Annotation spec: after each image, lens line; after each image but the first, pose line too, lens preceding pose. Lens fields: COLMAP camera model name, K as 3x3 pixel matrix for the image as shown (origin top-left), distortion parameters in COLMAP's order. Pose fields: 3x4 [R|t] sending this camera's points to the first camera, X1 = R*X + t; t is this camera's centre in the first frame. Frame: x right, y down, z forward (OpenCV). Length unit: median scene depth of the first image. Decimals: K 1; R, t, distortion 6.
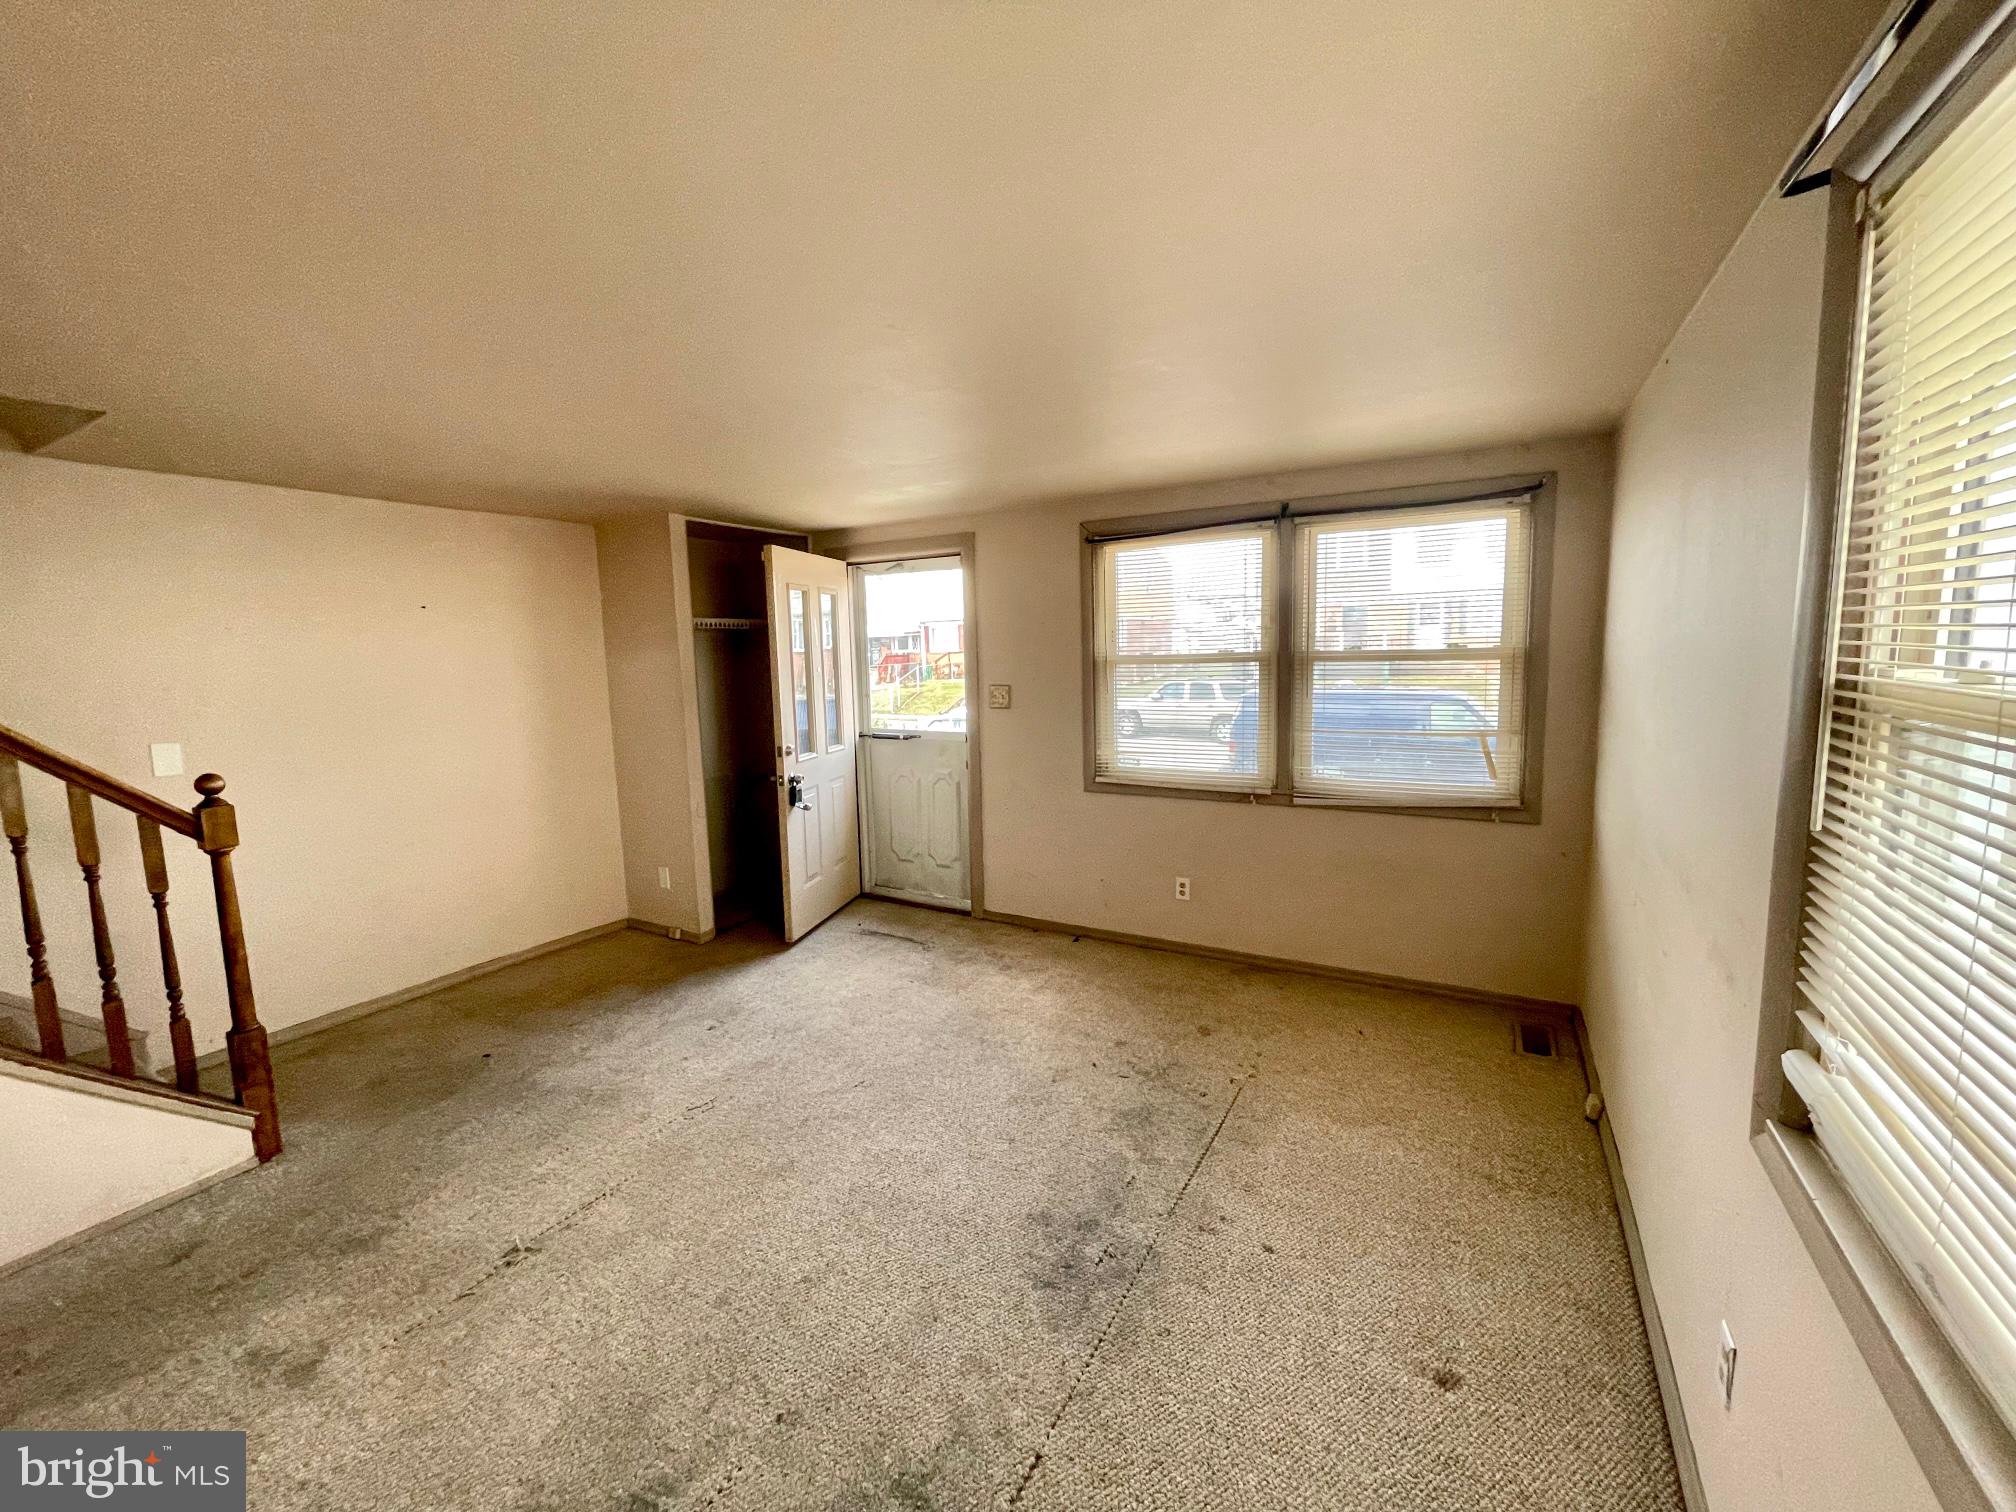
lens RADIAL K [[820.6, 0, 994.1], [0, 820.6, 753.2], [0, 0, 1]] dist [0.012834, -0.000009]
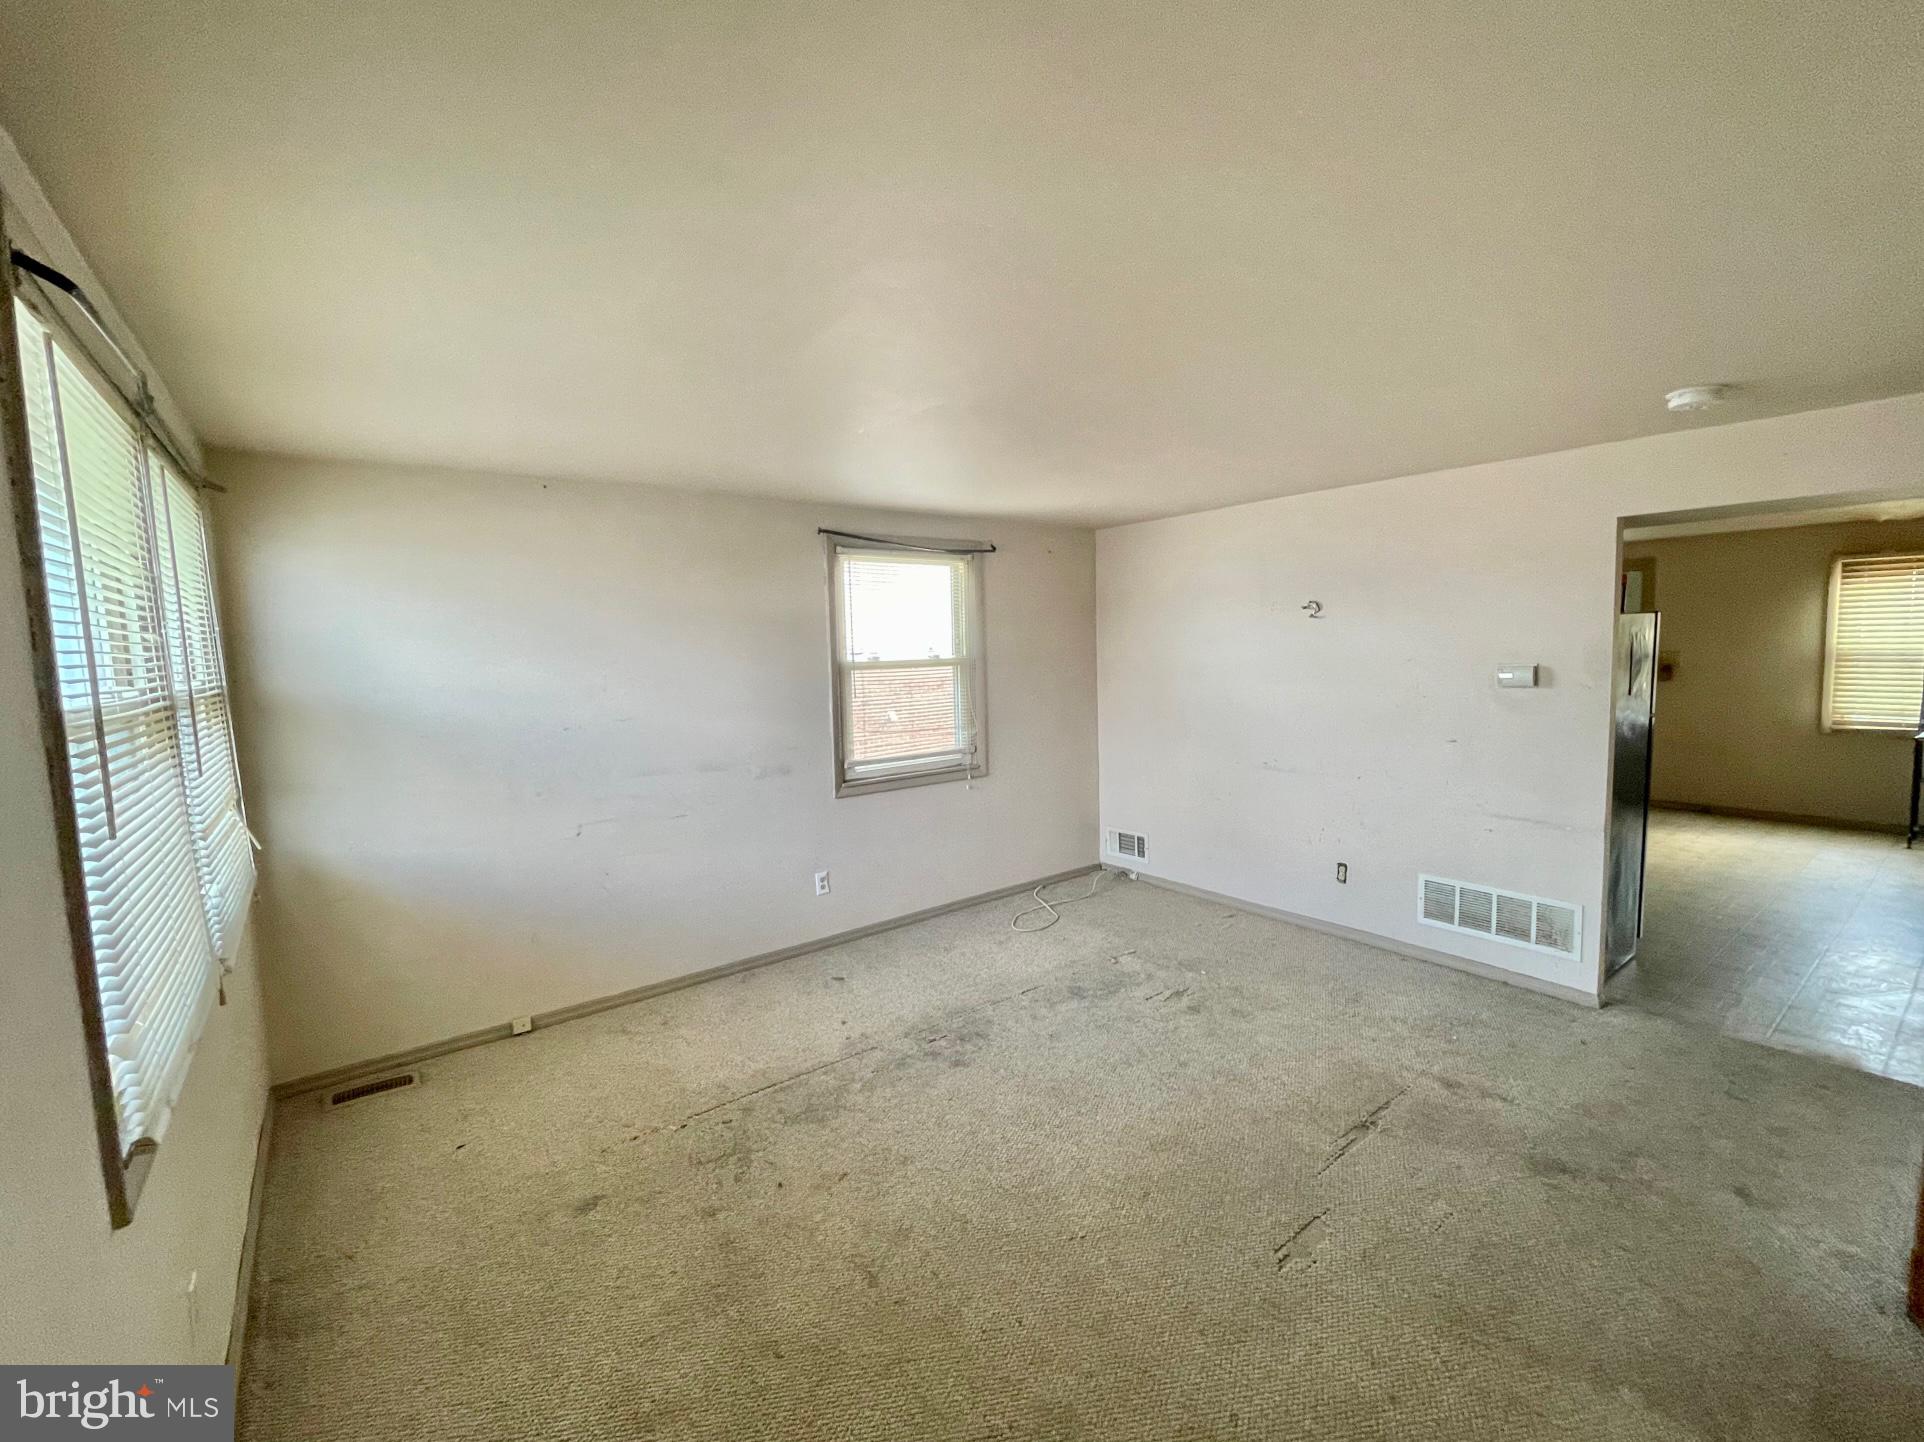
lens RADIAL K [[823.9, 0, 953.6], [0, 823.9, 713.3], [0, 0, 1]] dist [0.000245, 0.001696]
pose [[-0.926415, 0.023534, 0.375767, -0.455918], [0.100838, 0.977092, 0.187412, -0.258862], [-0.362748, 0.211513, -0.907566, 2.093565]]
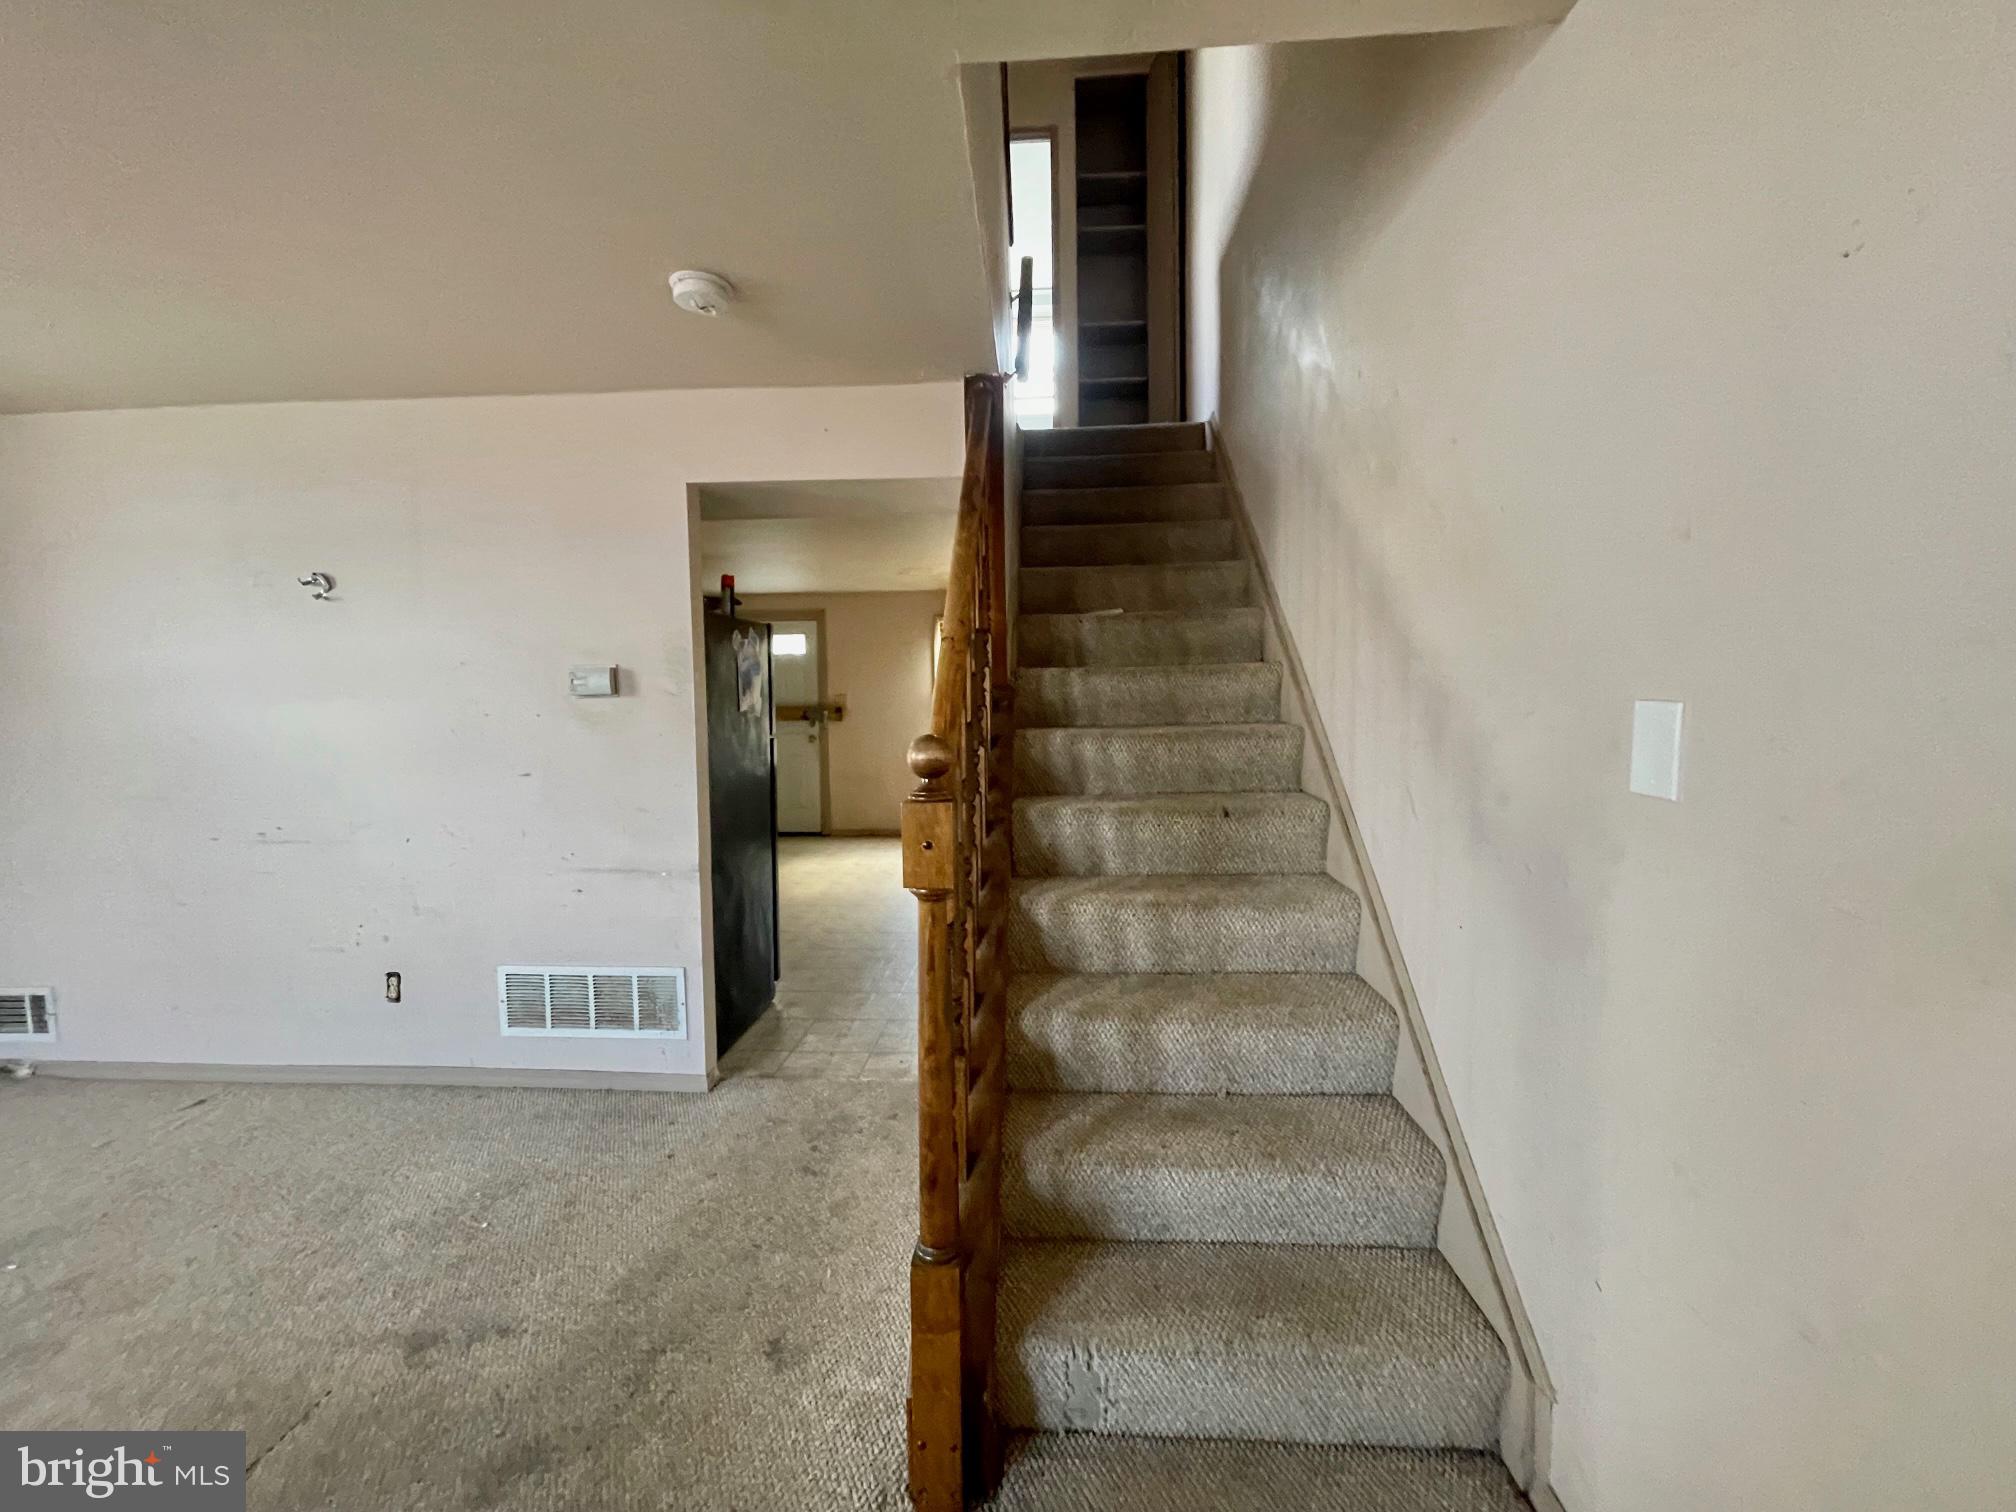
lens RADIAL K [[820.6, 0, 1005.9], [0, 820.6, 758.6], [0, 0, 1]] dist [0.012834, -0.000009]
pose [[-0.887507, 0.074026, -0.454810, -0.830749], [-0.019557, 0.980071, 0.197682, -0.068566], [0.460380, 0.184339, -0.868372, 1.598748]]
